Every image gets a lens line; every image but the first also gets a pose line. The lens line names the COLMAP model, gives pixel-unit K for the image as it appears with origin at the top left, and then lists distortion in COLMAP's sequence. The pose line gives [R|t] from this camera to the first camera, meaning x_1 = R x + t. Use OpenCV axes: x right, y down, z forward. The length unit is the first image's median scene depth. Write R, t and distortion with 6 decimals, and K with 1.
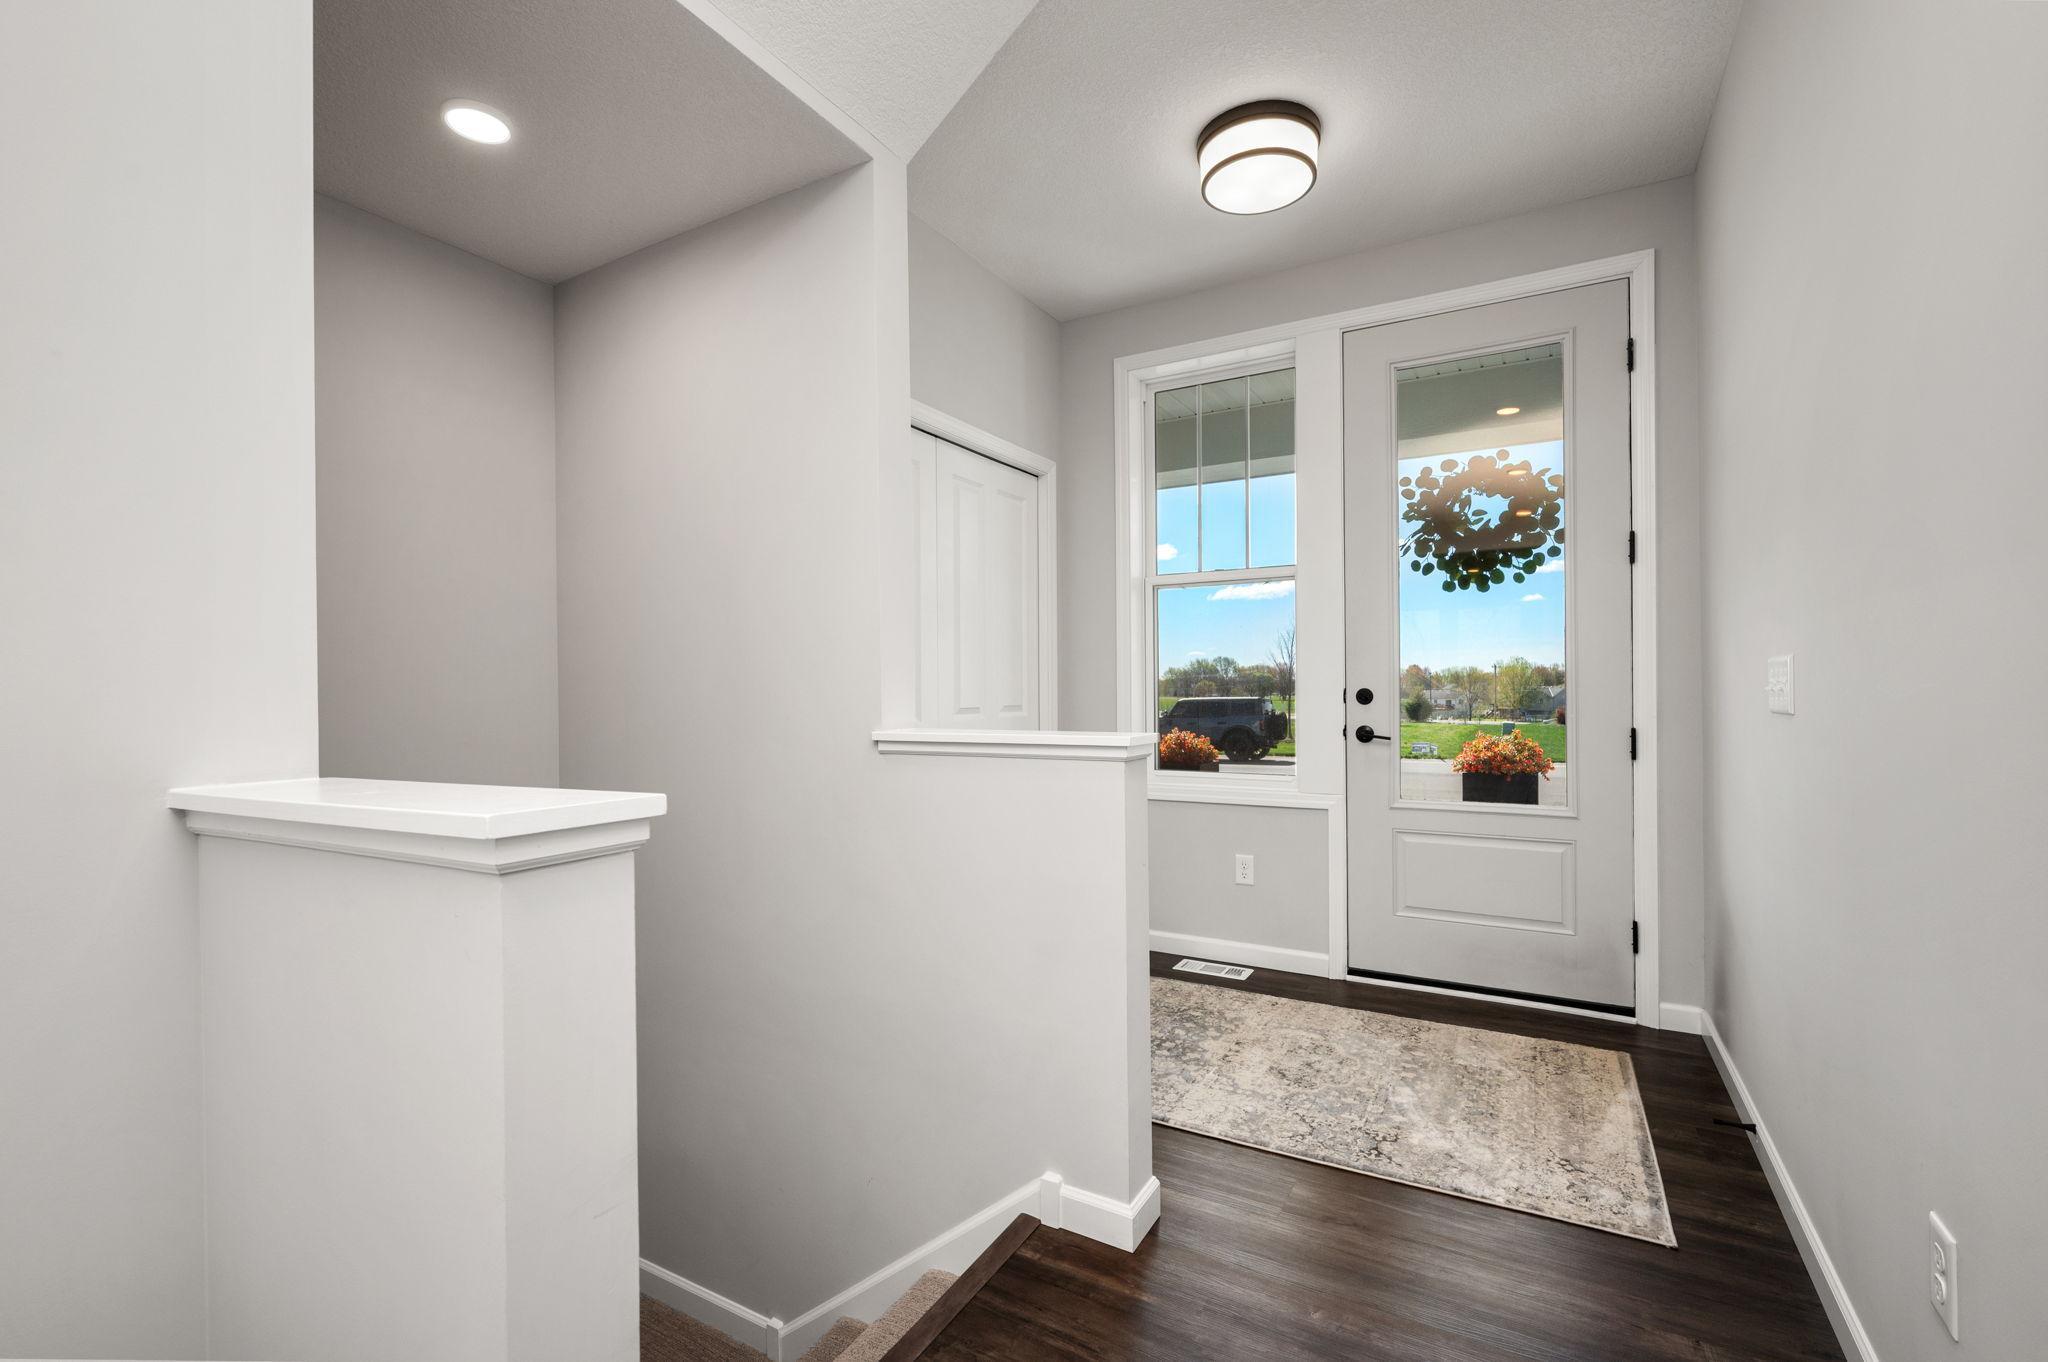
lens RADIAL K [[910.3, 0, 1017.3], [0, 910.3, 682.2], [0, 0, 1]] dist [-0.001473, -0.001014]
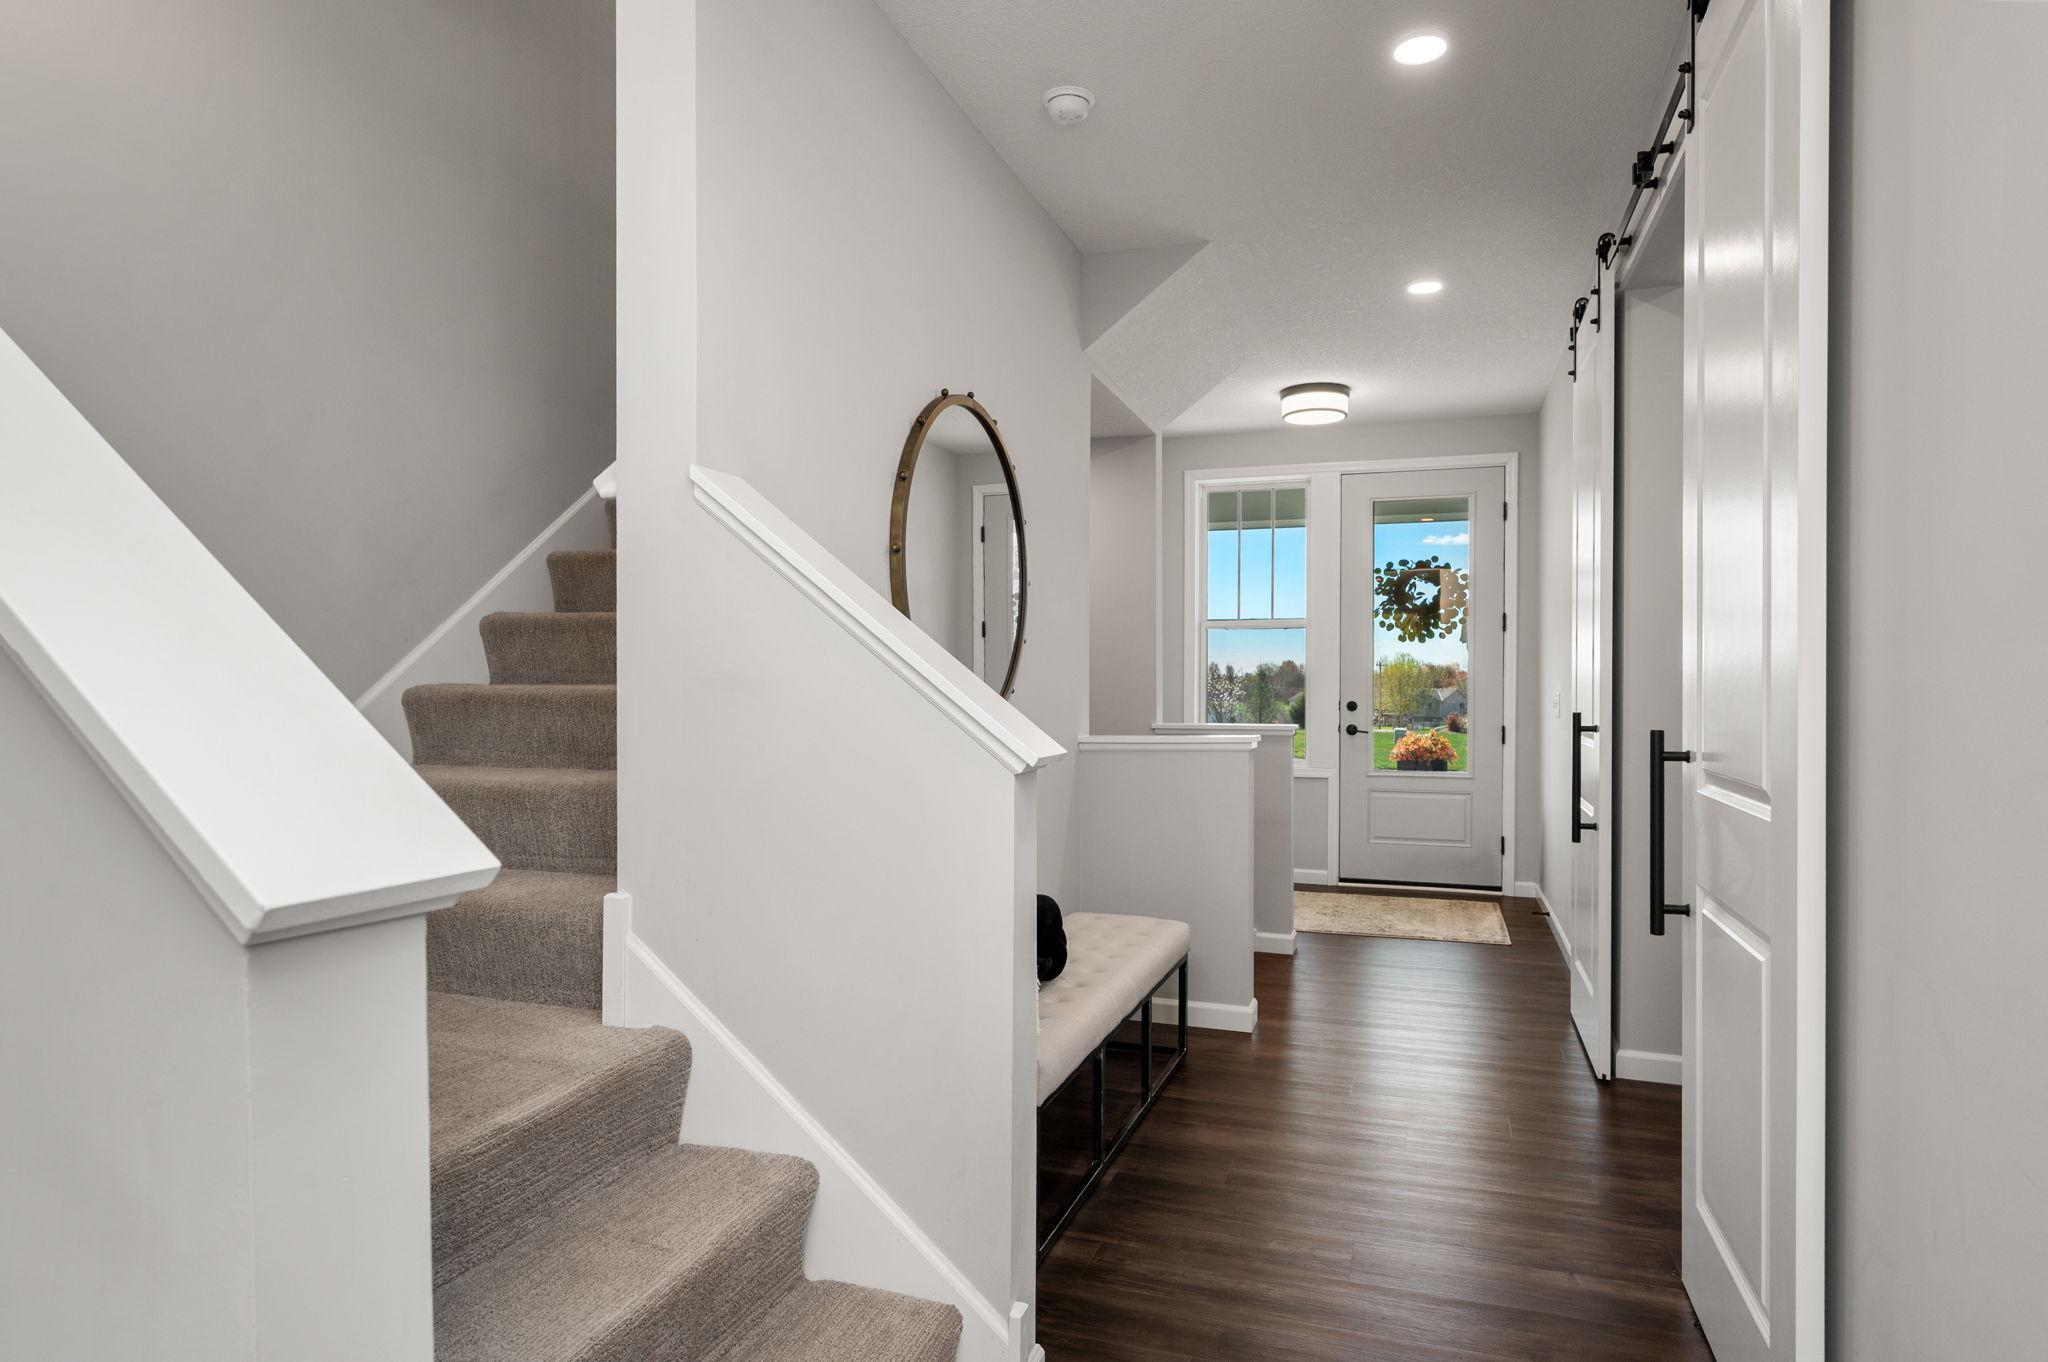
lens RADIAL K [[1186.0, 0, 1026.3], [0, 1186.0, 685.7], [0, 0, 1]] dist [0.002290, 0.000534]
pose [[0.981113, 0.010691, 0.193138, -0.586710], [-0.012058, 0.999910, 0.005900, -0.025877], [-0.193057, -0.008117, 0.981154, -0.937662]]
